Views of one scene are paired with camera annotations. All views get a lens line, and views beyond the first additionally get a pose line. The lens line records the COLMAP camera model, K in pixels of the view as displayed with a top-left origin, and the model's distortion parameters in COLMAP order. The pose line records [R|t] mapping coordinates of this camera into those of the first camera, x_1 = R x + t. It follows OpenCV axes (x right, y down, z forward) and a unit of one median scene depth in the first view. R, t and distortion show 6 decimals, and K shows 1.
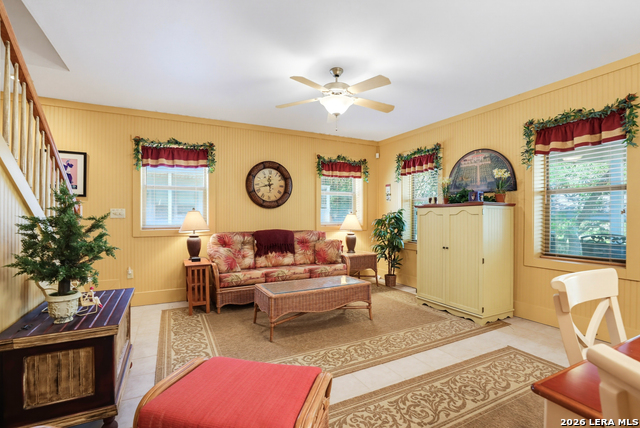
lens RADIAL K [[298.3, 0, 322.0], [0, 298.3, 214.6], [0, 0, 1]] dist [-0.029248, 0.000674]
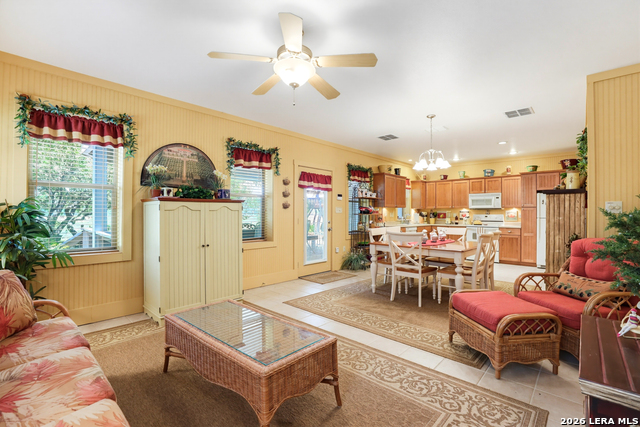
lens RADIAL K [[286.5, 0, 326.5], [0, 286.5, 213.6], [0, 0, 1]] dist [-0.022206, 0.000133]
pose [[-0.342970, -0.001754, 0.939345, -0.463885], [-0.010140, 0.999947, -0.001835, 0.006516], [-0.939292, -0.010154, -0.342970, 0.780220]]
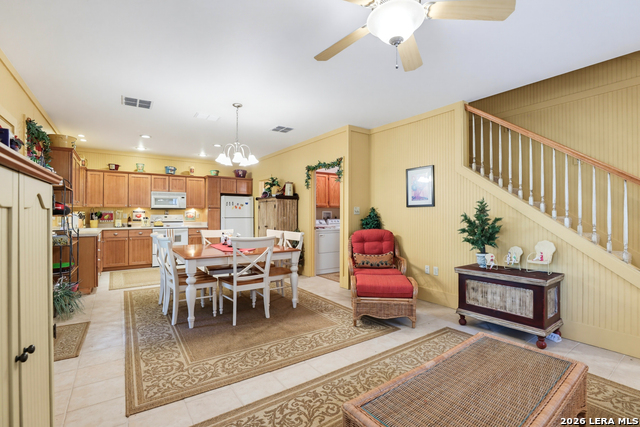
lens RADIAL K [[296.9, 0, 320.0], [0, 296.9, 213.5], [0, 0, 1]] dist [-0.040472, 0.000459]
pose [[-0.991661, -0.002425, -0.128849, 0.181161], [-0.001336, 0.999963, -0.008542, 0.004810], [0.128865, -0.008299, -0.991627, 1.025008]]
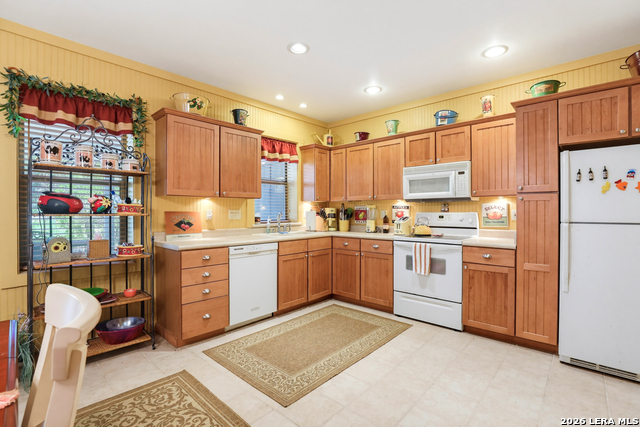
lens RADIAL K [[298.3, 0, 322.0], [0, 298.3, 214.1], [0, 0, 1]] dist [-0.029248, 0.000674]
pose [[-0.350911, -0.008342, 0.936372, 0.179178], [-0.003746, 0.999965, 0.007505, -0.001645], [-0.936401, -0.000874, -0.350930, -0.133026]]
